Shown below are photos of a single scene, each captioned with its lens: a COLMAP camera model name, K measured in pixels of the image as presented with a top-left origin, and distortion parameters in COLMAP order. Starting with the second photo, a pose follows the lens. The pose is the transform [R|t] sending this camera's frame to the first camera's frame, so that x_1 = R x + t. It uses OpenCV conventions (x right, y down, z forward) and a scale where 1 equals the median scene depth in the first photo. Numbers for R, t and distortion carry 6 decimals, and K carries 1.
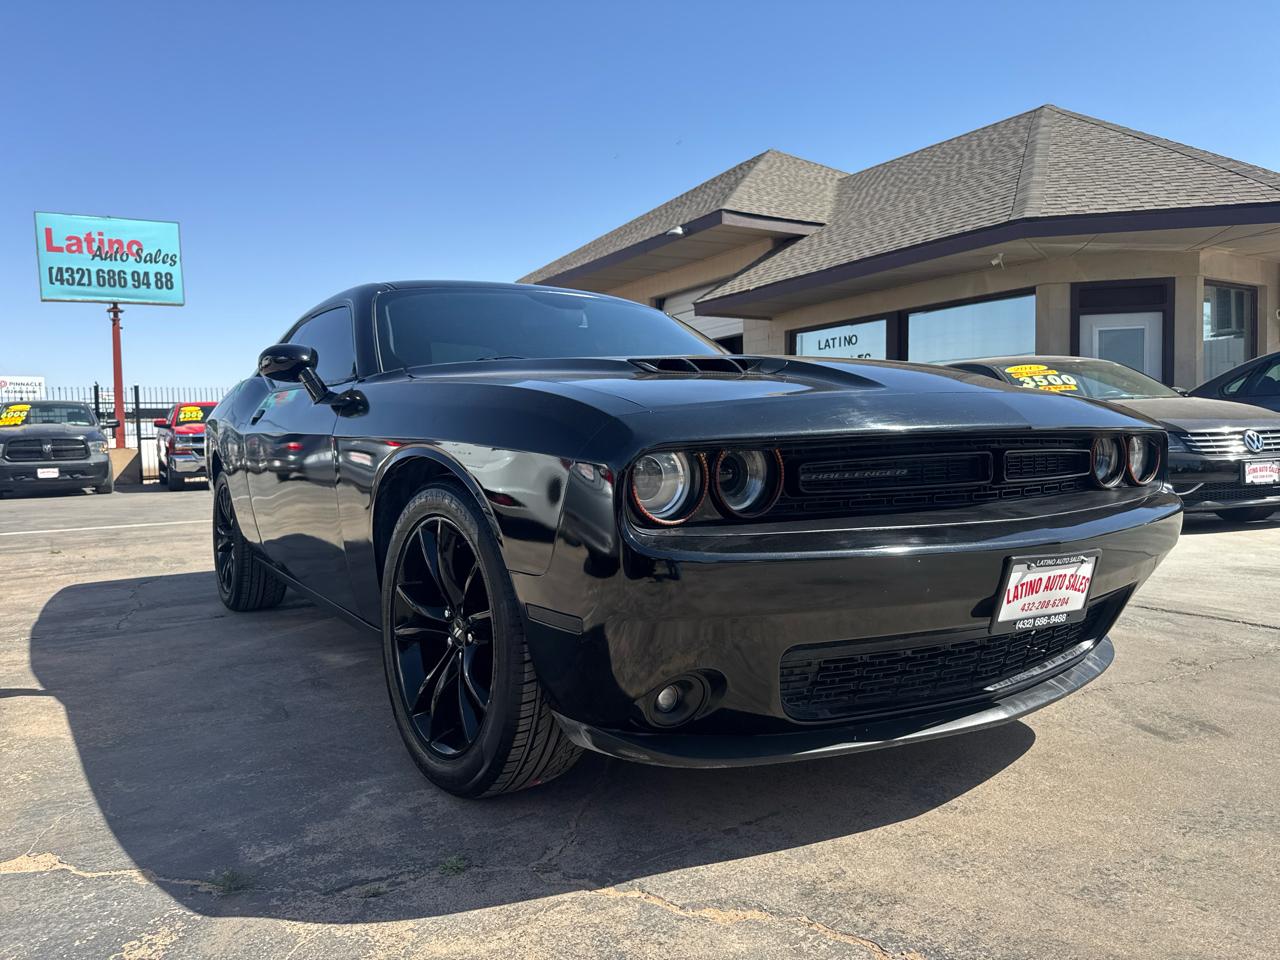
lens RADIAL K [[890.0, 0, 636.1], [0, 890.0, 479.1], [0, 0, 1]] dist [0.012503, -0.020624]
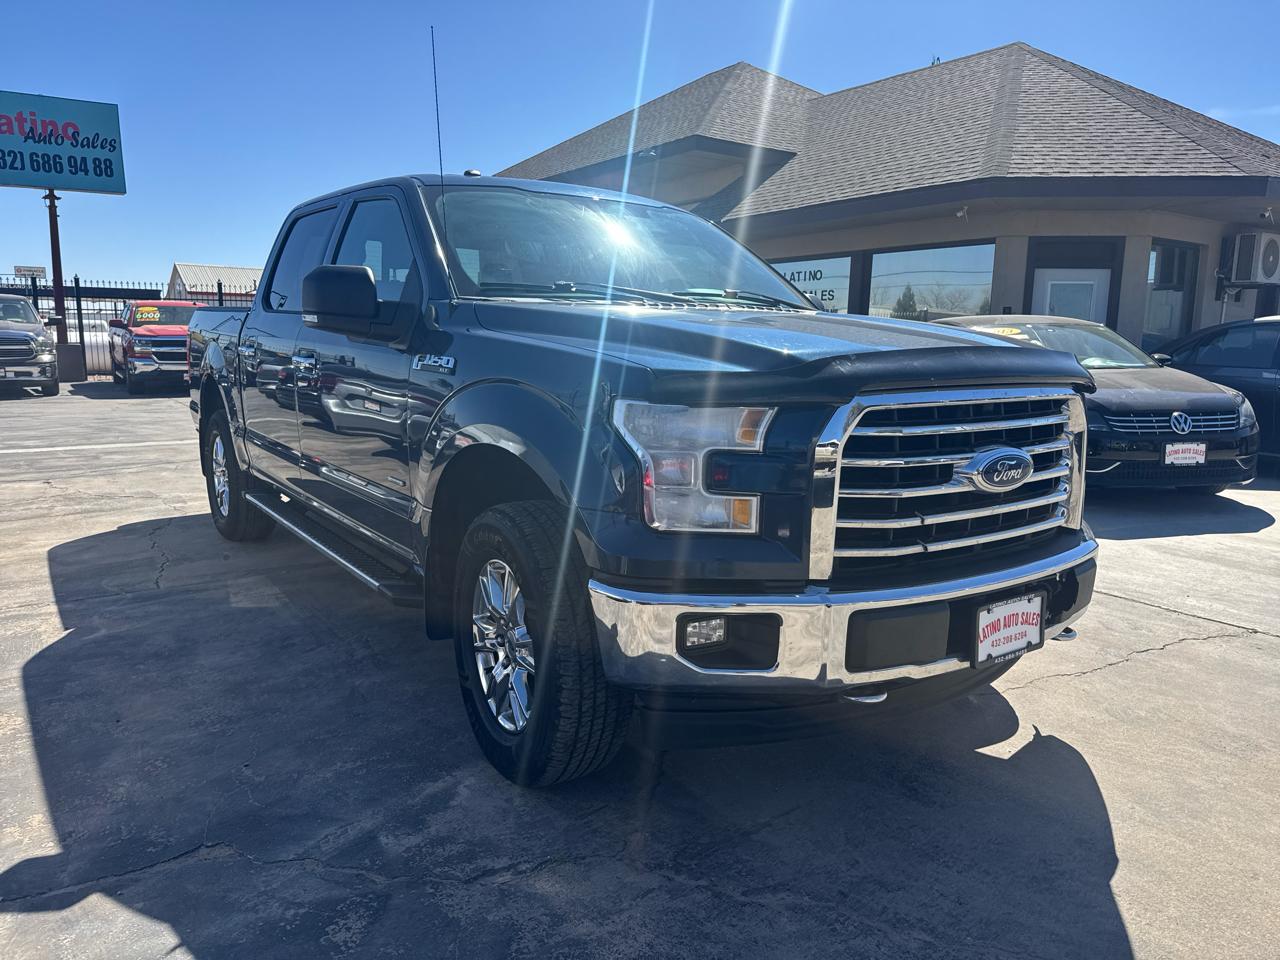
lens RADIAL K [[889.9, 0, 640.0], [0, 889.9, 480.0], [0, 0, 1]] dist [0.001022, -0.007378]
pose [[0.997296, 0.026223, 0.068648, -0.026218], [-0.033994, 0.992830, 0.114600, -0.035493], [-0.065151, -0.116624, 0.991037, -0.030009]]
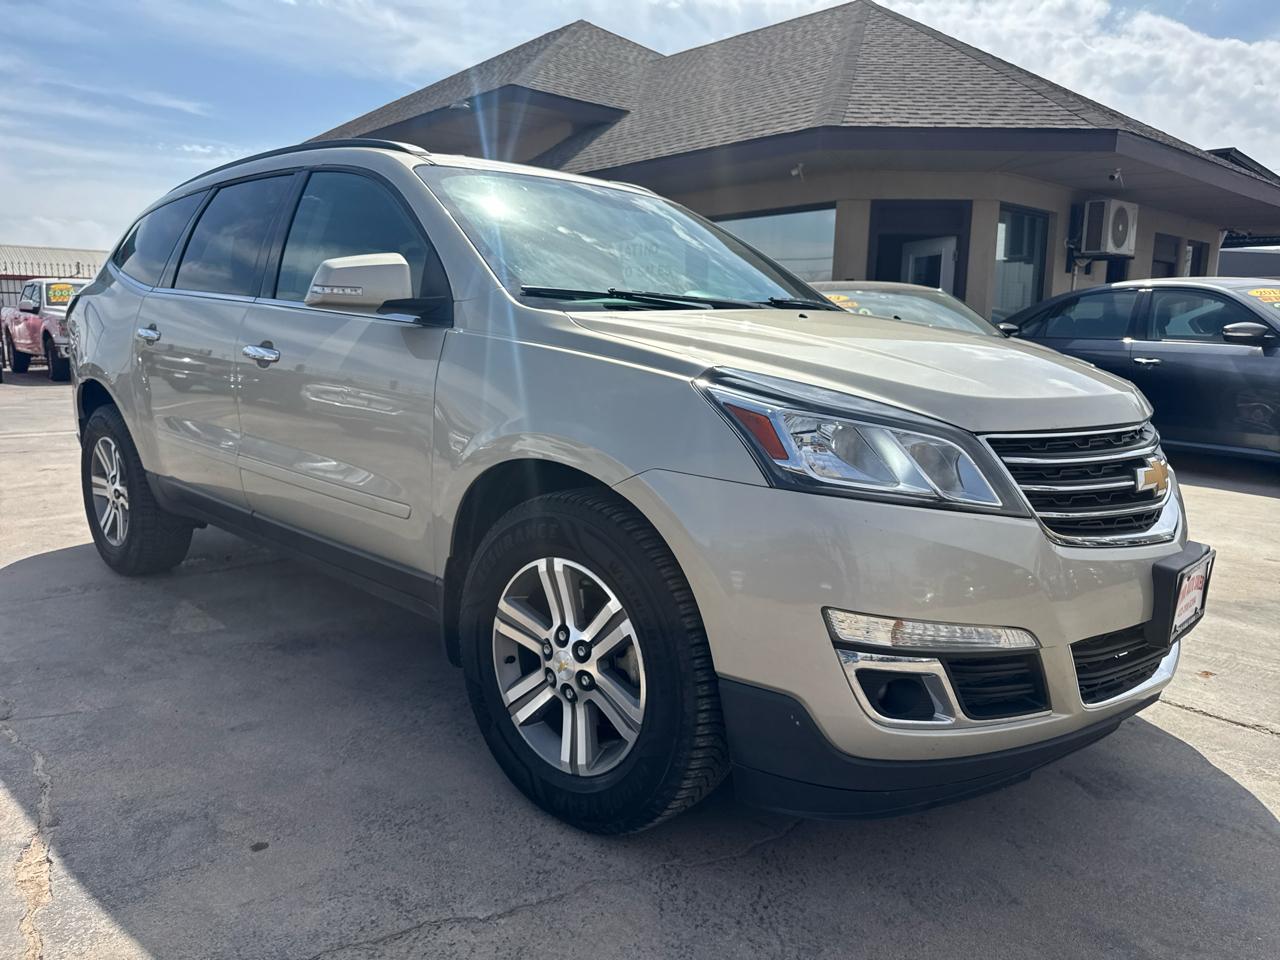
lens RADIAL K [[900.4, 0, 633.3], [0, 900.4, 473.4], [0, 0, 1]] dist [0.000413, -0.001305]
pose [[0.981743, 0.002220, 0.190199, 0.051432], [-0.024533, 0.993058, 0.115041, -0.030825], [-0.188623, -0.117607, 0.974982, 0.073345]]
